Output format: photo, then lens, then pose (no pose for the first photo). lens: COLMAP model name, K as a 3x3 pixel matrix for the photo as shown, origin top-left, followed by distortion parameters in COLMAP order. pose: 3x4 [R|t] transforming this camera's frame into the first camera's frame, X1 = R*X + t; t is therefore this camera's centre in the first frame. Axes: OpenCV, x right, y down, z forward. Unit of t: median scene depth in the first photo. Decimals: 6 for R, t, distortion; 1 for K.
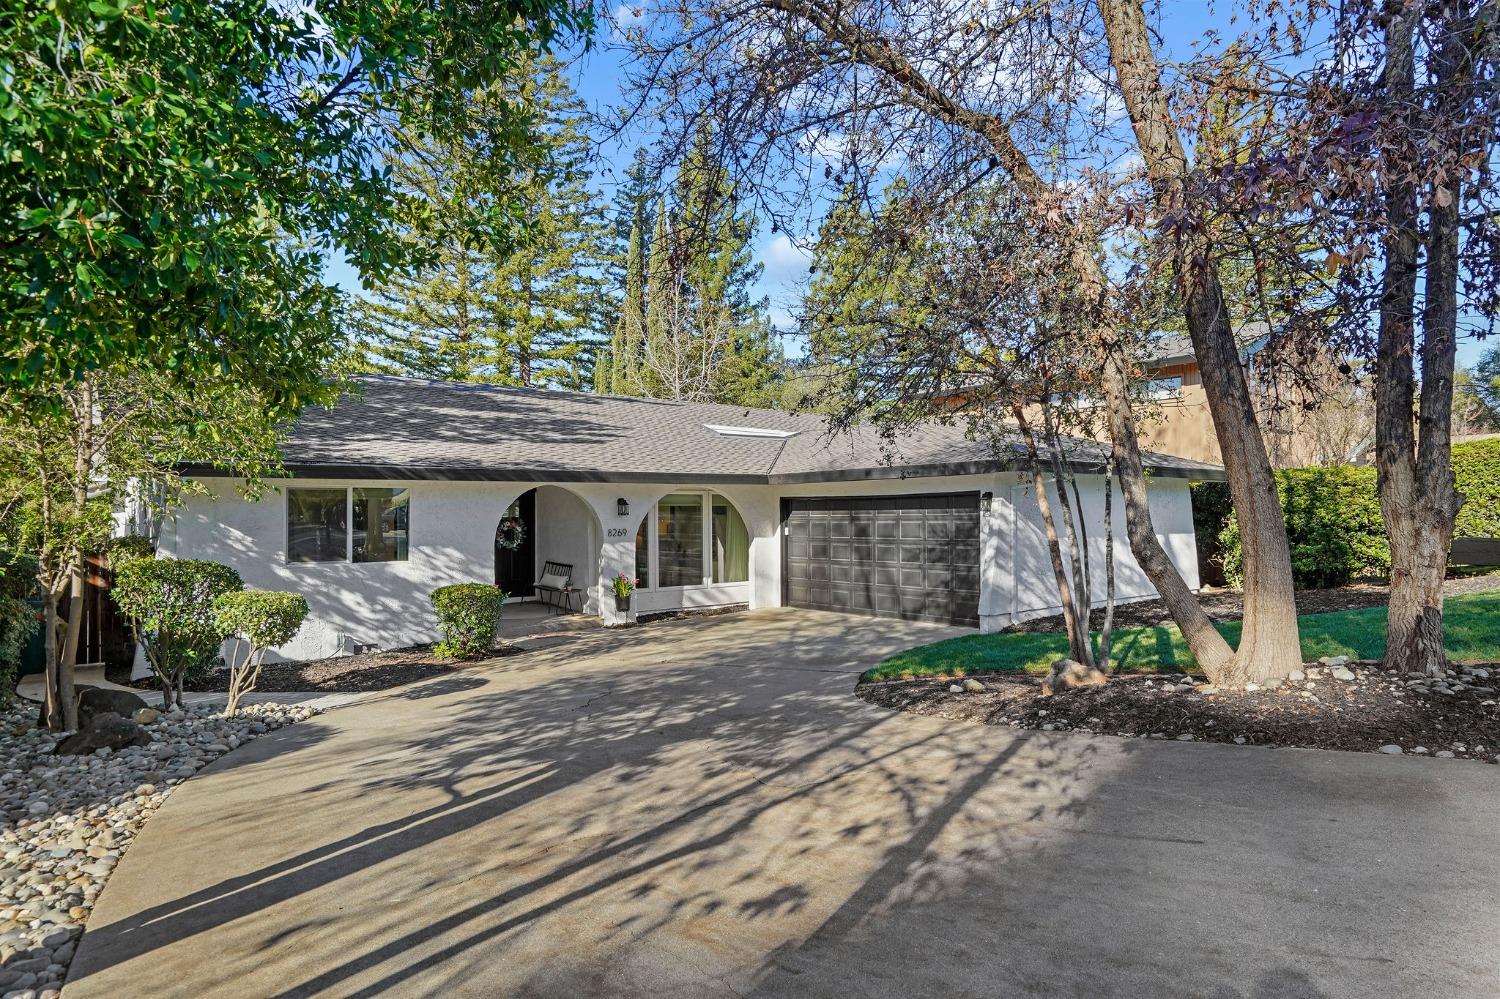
lens RADIAL K [[899.7, 0, 750.0], [0, 899.7, 499.5], [0, 0, 1]] dist [-0.039108, 0.000176]
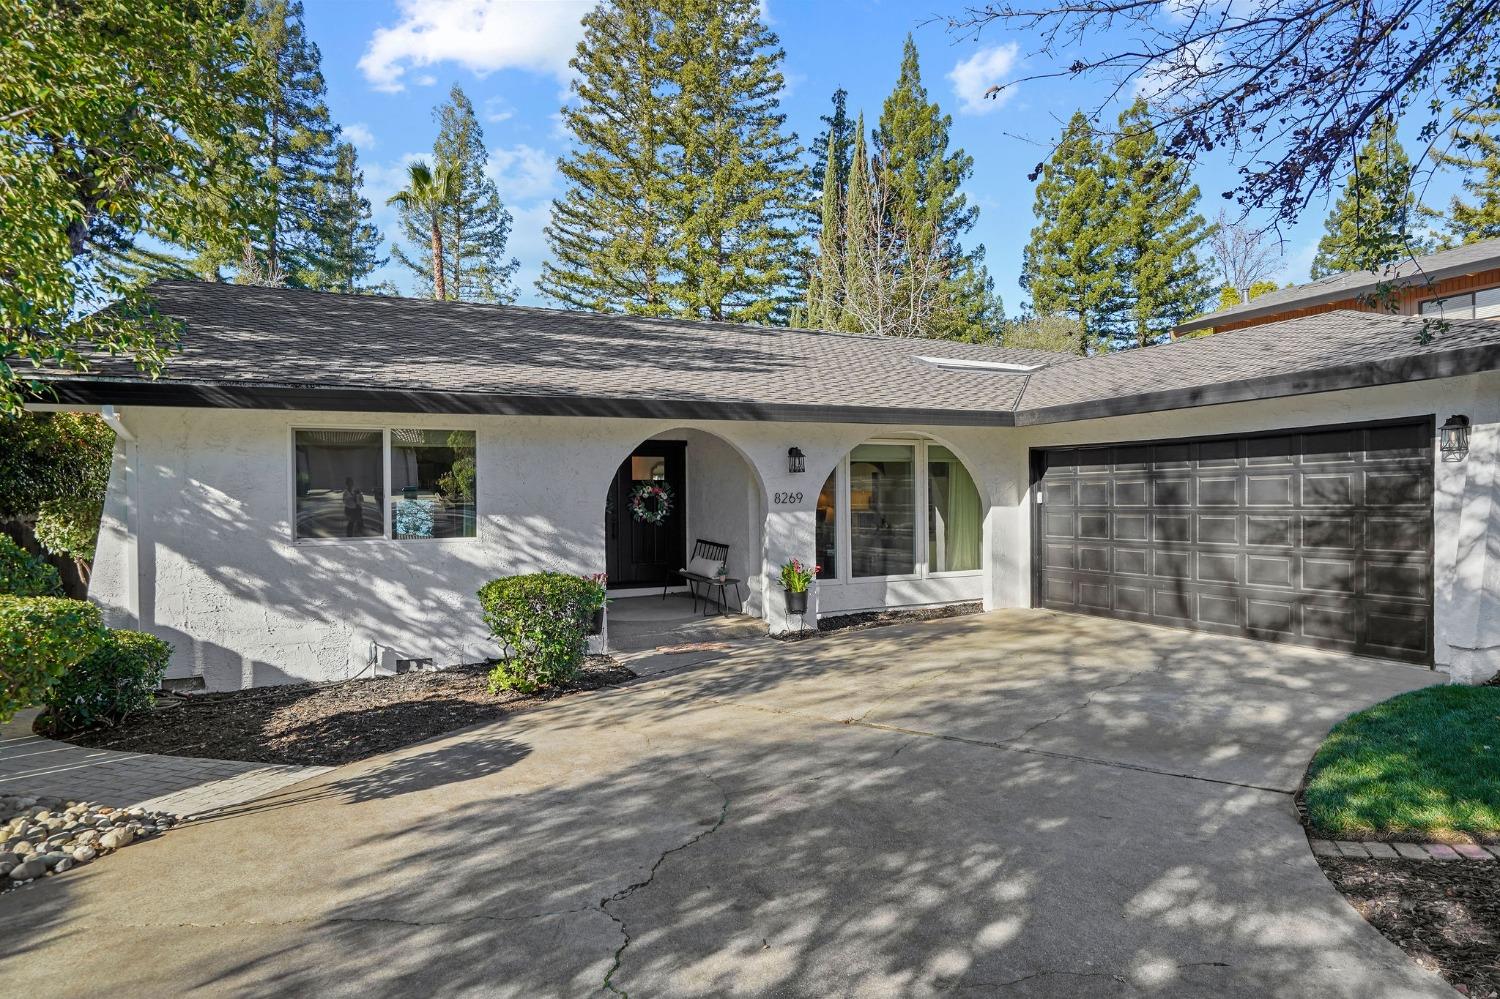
lens RADIAL K [[863.5, 0, 750.0], [0, 863.5, 499.5], [0, 0, 1]] dist [-0.025080, 0.000594]
pose [[0.972441, -0.002752, -0.233132, -0.021663], [0.007575, 0.999775, 0.019796, 0.023571], [0.233025, -0.021017, 0.972244, 0.334712]]
